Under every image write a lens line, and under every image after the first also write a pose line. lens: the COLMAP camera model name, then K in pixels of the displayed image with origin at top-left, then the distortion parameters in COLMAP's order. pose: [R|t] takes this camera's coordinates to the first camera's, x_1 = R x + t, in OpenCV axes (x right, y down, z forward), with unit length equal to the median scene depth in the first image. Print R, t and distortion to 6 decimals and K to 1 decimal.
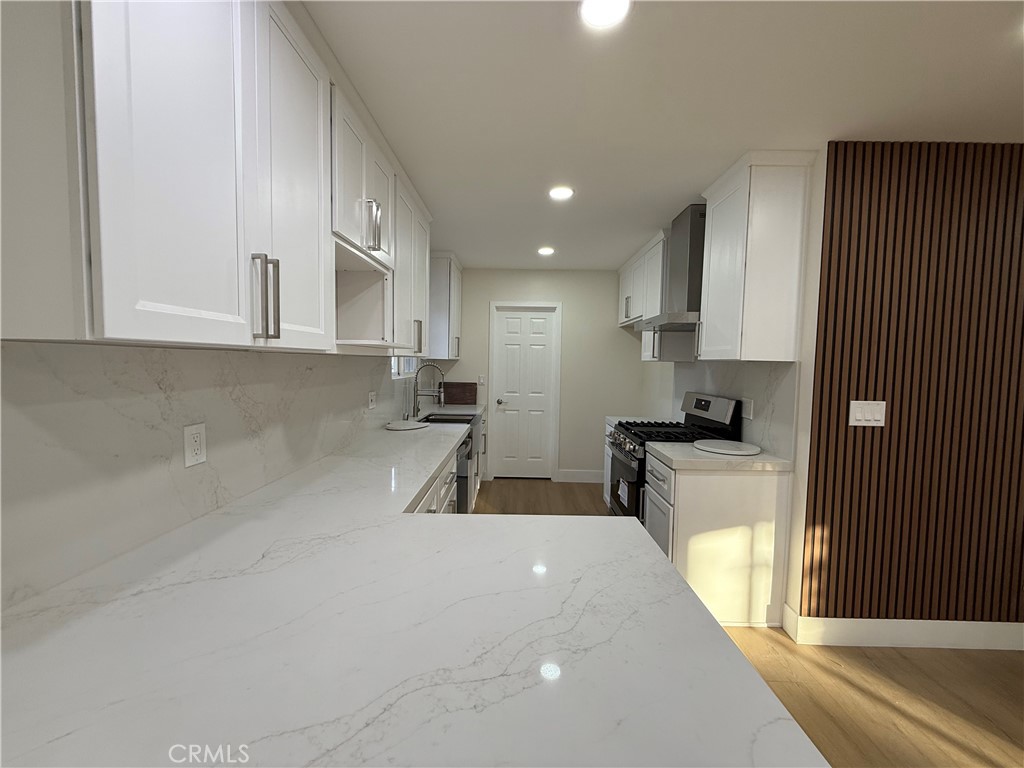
lens RADIAL K [[408.0, 0, 511.0], [0, 408.0, 384.5], [0, 0, 1]] dist [0.000058, -0.000101]
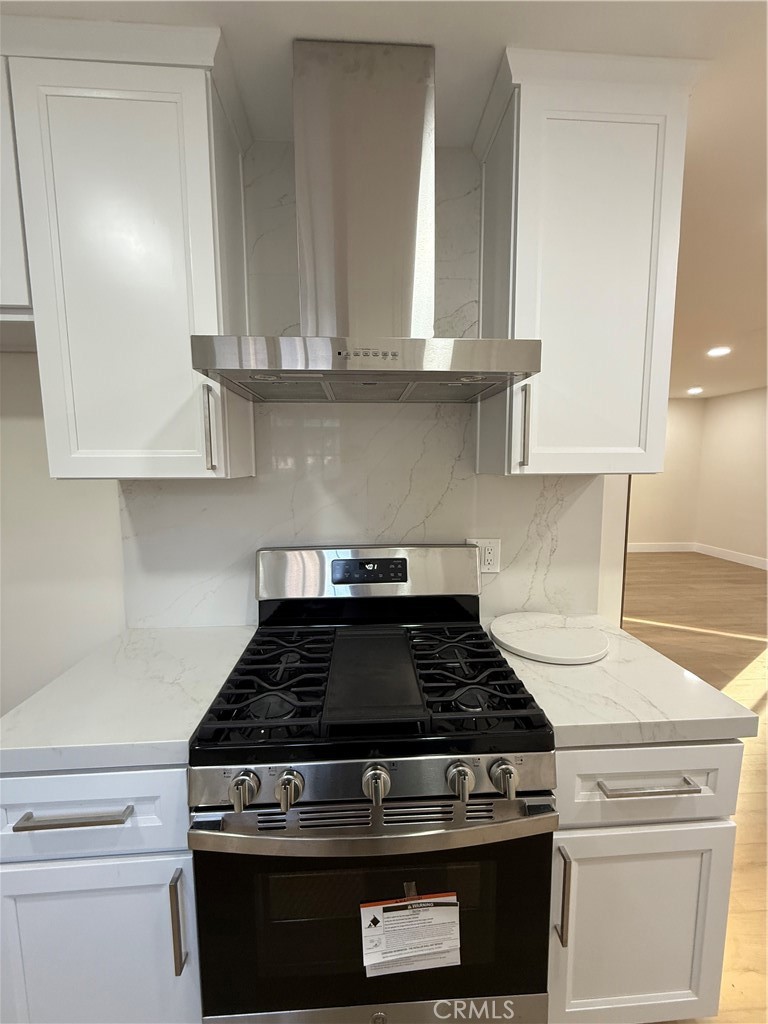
lens RADIAL K [[408.0, 0, 401.2], [0, 408.0, 501.3], [0, 0, 1]] dist [0.000058, -0.000101]
pose [[-0.092379, -0.104084, 0.990269, 0.033129], [0.058247, 0.992254, 0.109726, -0.087369], [-0.994019, 0.067817, -0.085601, 1.192761]]
